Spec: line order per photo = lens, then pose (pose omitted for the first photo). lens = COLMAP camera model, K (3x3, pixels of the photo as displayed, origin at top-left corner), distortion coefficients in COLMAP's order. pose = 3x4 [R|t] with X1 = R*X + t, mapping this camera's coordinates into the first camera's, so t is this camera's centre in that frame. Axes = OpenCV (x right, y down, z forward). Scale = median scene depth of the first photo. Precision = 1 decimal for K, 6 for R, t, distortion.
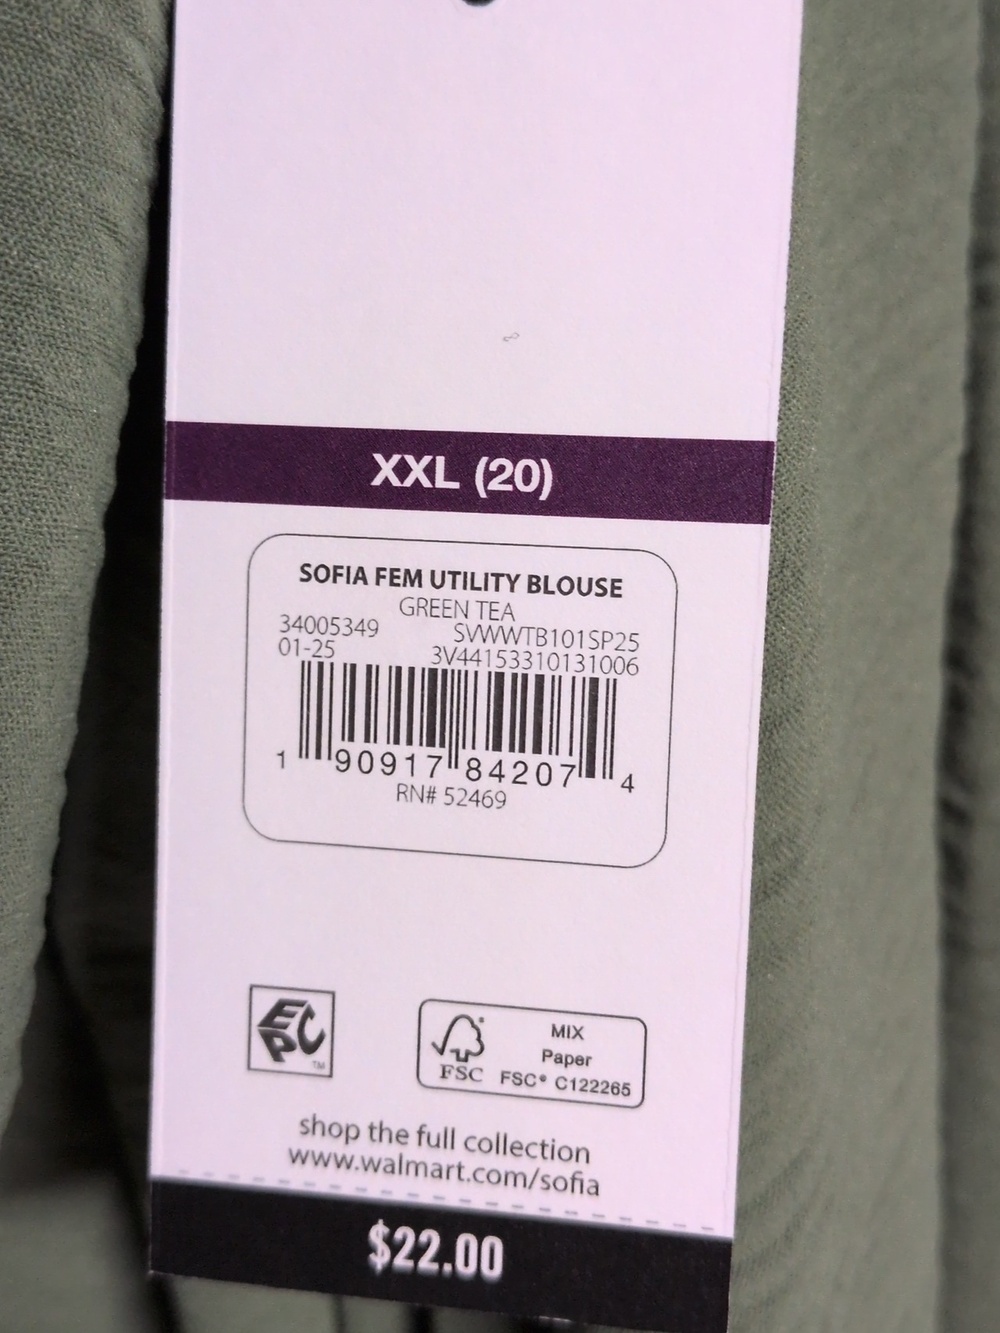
lens RADIAL K [[1694.2, 0, 500.0], [0, 1694.2, 666.5], [0, 0, 1]] dist [0.116160, -0.303214]
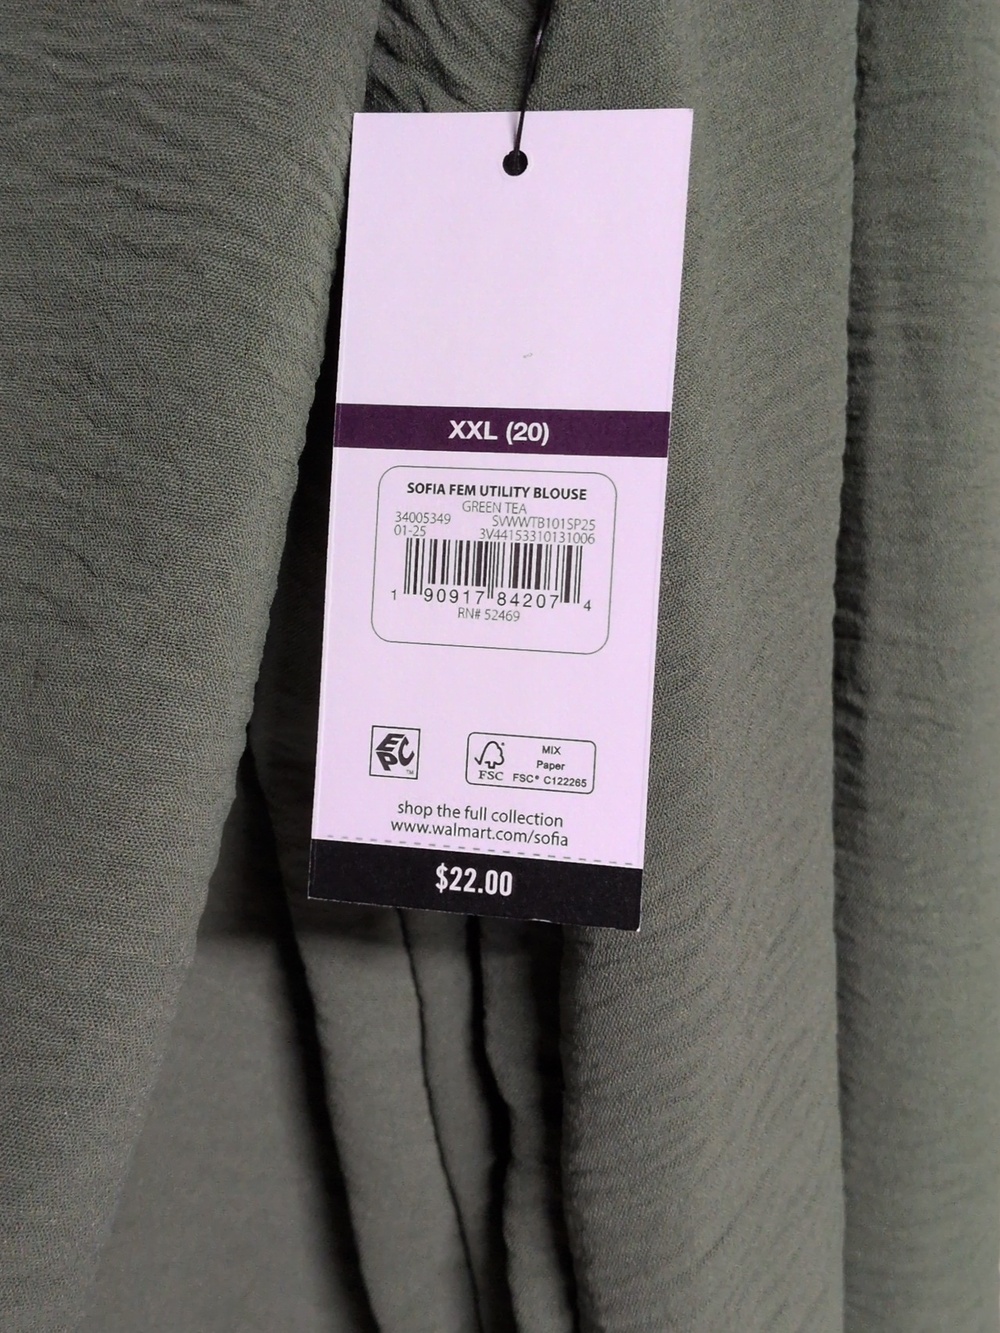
lens RADIAL K [[1694.2, 0, 500.0], [0, 1694.2, 666.5], [0, 0, 1]] dist [0.116160, -0.303214]
pose [[0.996483, 0.022386, -0.080744, 0.125463], [-0.028469, 0.996778, -0.074983, 0.260882], [0.078806, 0.077018, 0.993910, -0.737849]]
